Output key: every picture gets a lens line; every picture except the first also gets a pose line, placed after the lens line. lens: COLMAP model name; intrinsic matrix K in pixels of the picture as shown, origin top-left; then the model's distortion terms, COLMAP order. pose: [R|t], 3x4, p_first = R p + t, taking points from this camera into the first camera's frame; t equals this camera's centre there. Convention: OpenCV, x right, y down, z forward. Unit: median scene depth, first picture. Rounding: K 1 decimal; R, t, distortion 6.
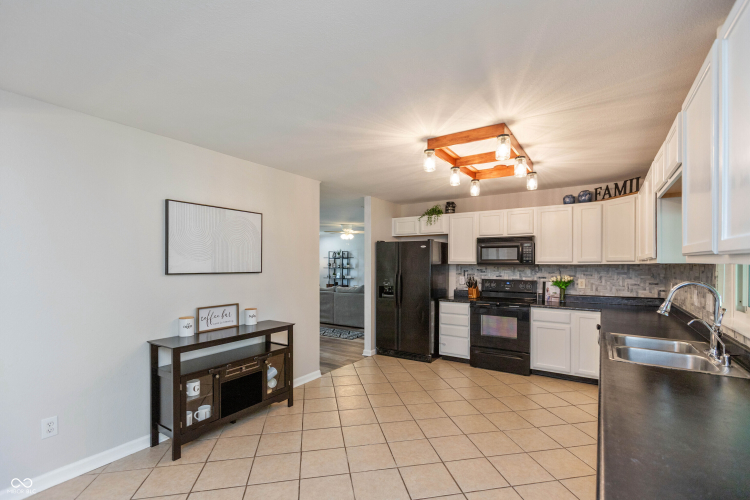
lens RADIAL K [[342.9, 0, 379.4], [0, 342.9, 263.1], [0, 0, 1]] dist [-0.001071, -0.000046]
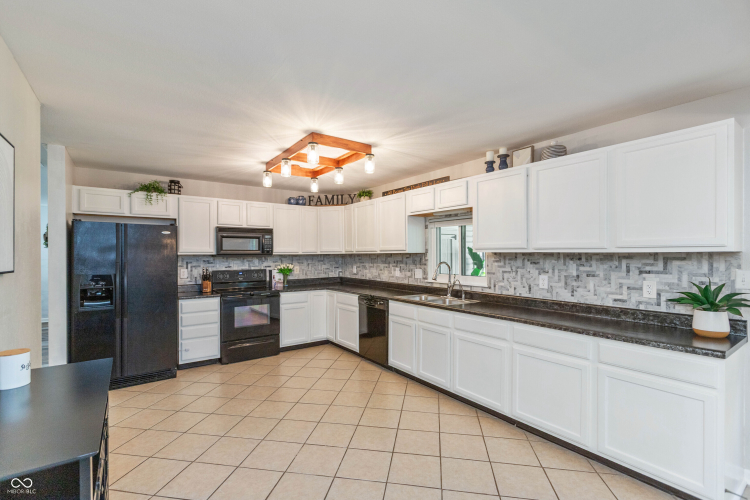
lens RADIAL K [[342.9, 0, 377.4], [0, 342.9, 253.1], [0, 0, 1]] dist [-0.001071, -0.000046]
pose [[0.355297, 0.000753, 0.934753, -0.451167], [0.001997, 0.999997, -0.001565, 0.001101], [-0.934751, 0.002423, 0.355295, 0.275429]]
